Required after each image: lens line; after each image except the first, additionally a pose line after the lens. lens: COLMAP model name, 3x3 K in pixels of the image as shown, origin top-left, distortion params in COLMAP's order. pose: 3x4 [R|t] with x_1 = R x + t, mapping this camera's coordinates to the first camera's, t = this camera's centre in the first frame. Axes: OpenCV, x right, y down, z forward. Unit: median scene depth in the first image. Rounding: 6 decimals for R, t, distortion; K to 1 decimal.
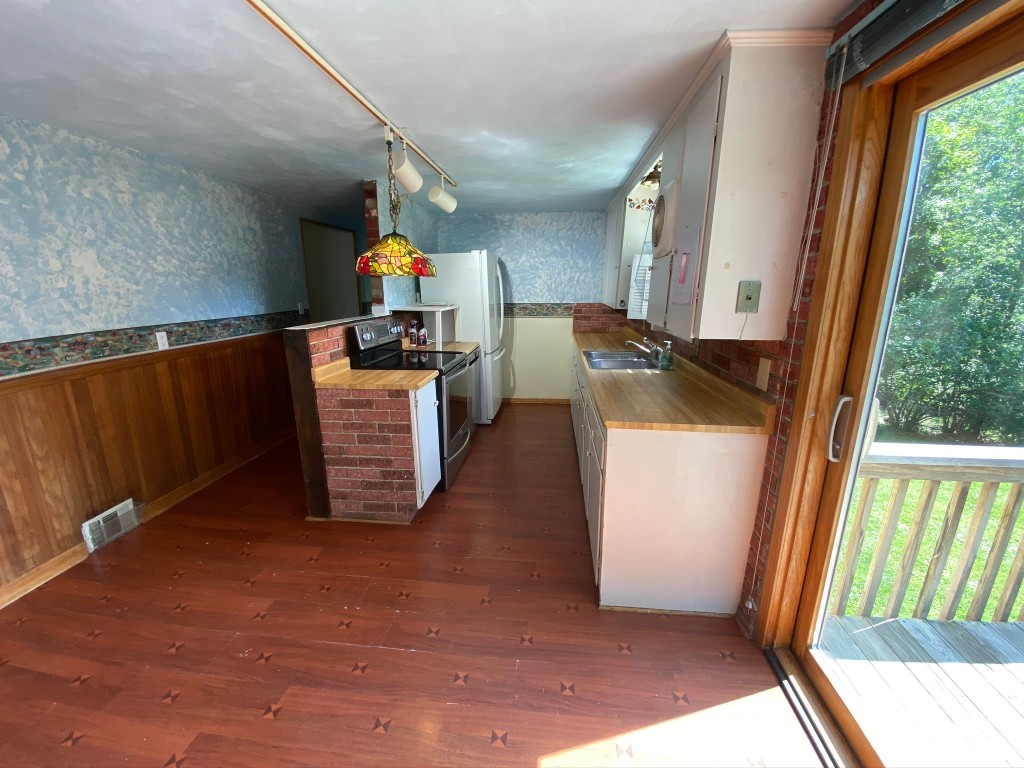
lens RADIAL K [[412.3, 0, 507.4], [0, 412.3, 381.1], [0, 0, 1]] dist [0.029509, -0.023052]
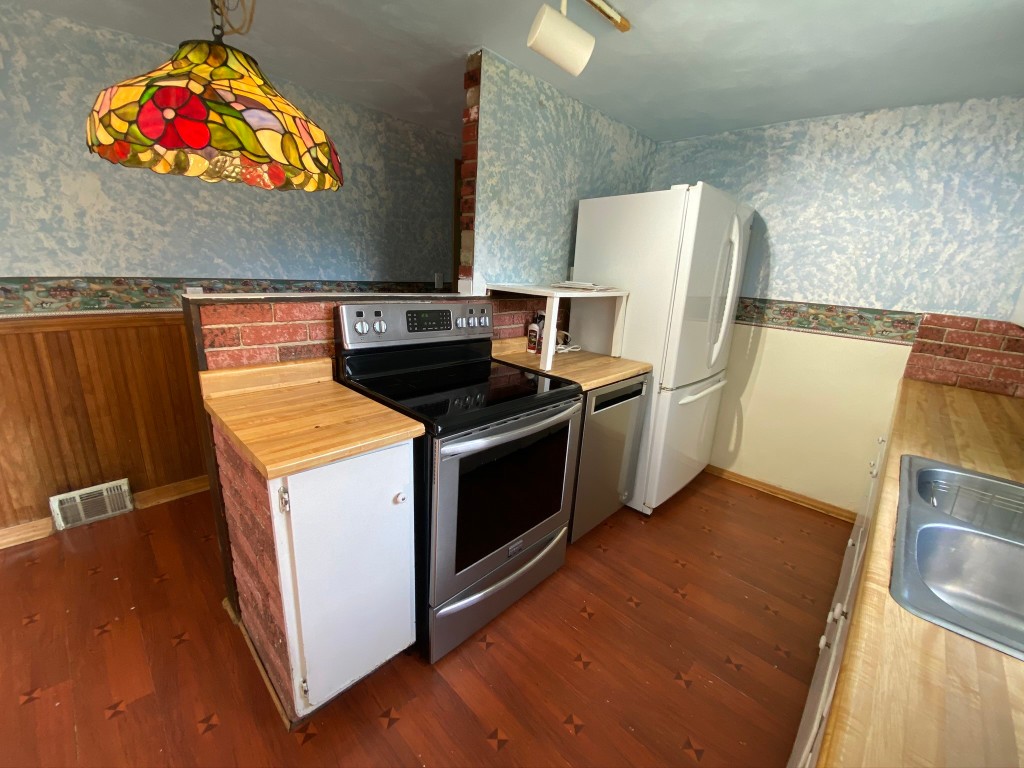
lens RADIAL K [[412.3, 0, 507.4], [0, 412.3, 381.1], [0, 0, 1]] dist [0.029509, -0.023052]
pose [[0.791234, 0.210321, -0.574207, 0.152679], [-0.194577, 0.976781, 0.089658, -0.137547], [0.579731, 0.040787, 0.813786, 0.742197]]
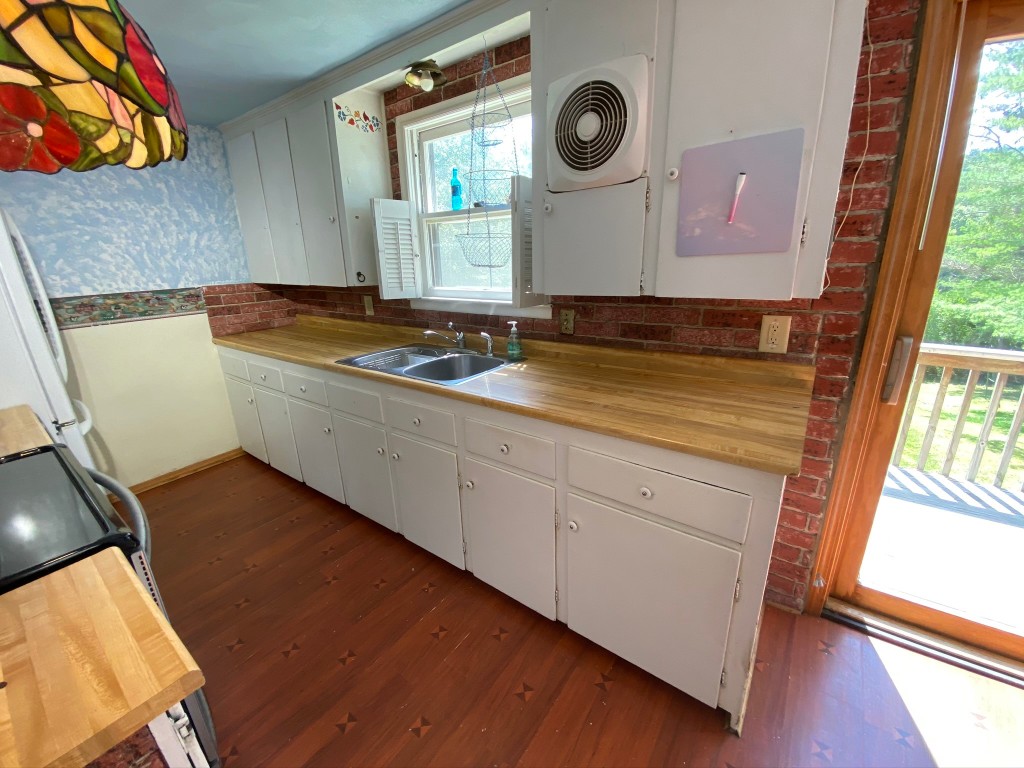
lens RADIAL K [[412.3, 0, 507.4], [0, 412.3, 381.1], [0, 0, 1]] dist [0.029509, -0.023052]
pose [[0.504231, -0.268317, 0.820827, -0.255268], [0.226643, 0.958304, 0.174030, -0.130449], [-0.833297, 0.098284, 0.544019, 0.663838]]
